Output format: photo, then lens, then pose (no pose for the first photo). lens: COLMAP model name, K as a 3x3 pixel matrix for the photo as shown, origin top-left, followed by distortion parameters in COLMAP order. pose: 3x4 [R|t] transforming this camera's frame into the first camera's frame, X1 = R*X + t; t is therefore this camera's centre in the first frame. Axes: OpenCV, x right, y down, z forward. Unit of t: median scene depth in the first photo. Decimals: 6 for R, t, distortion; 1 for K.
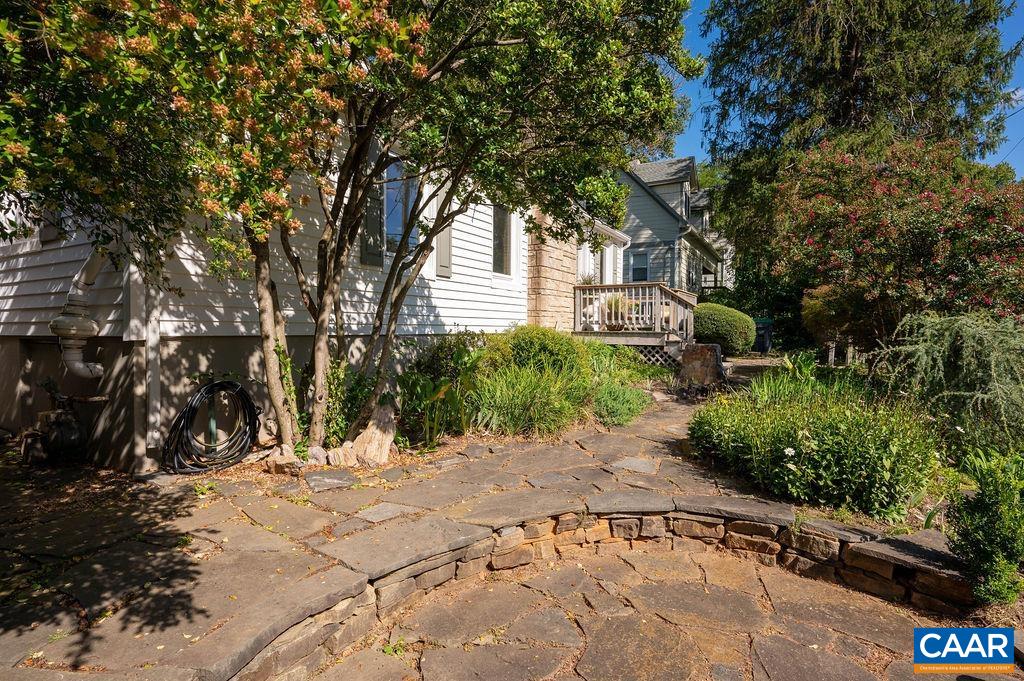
lens RADIAL K [[523.6, 0, 514.0], [0, 523.6, 345.9], [0, 0, 1]] dist [0.002215, -0.000227]
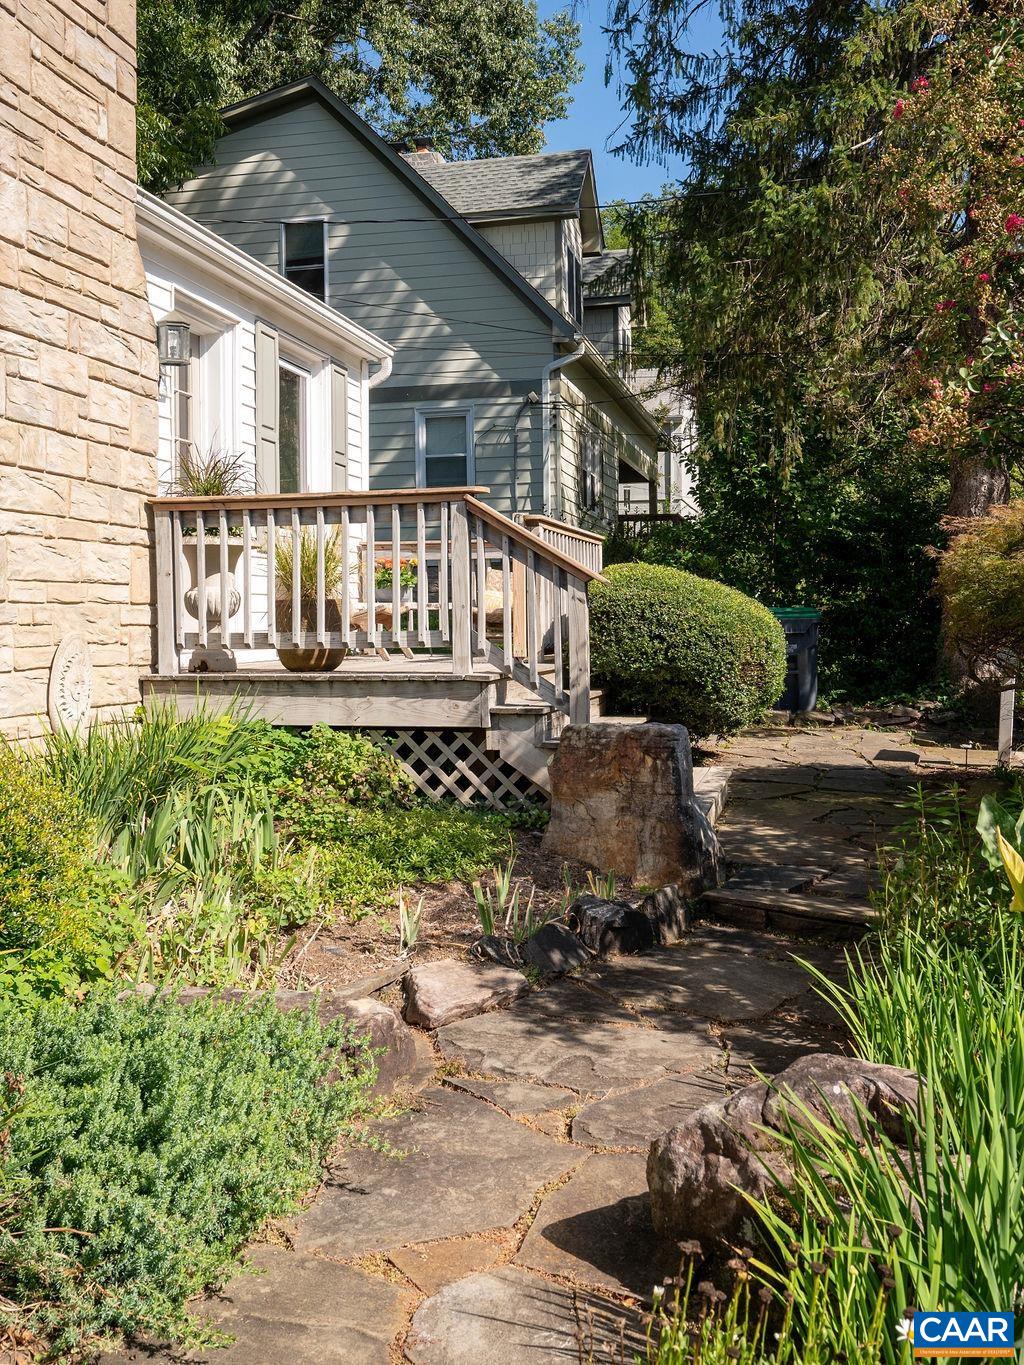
lens RADIAL K [[1212.2, 0, 513.6], [0, 1212.2, 678.5], [0, 0, 1]] dist [-0.016439, -0.005797]
pose [[0.967368, -0.027326, 0.251897, 0.115346], [0.022883, 0.999527, 0.020552, -0.029208], [-0.252339, -0.014117, 0.967536, 0.318589]]
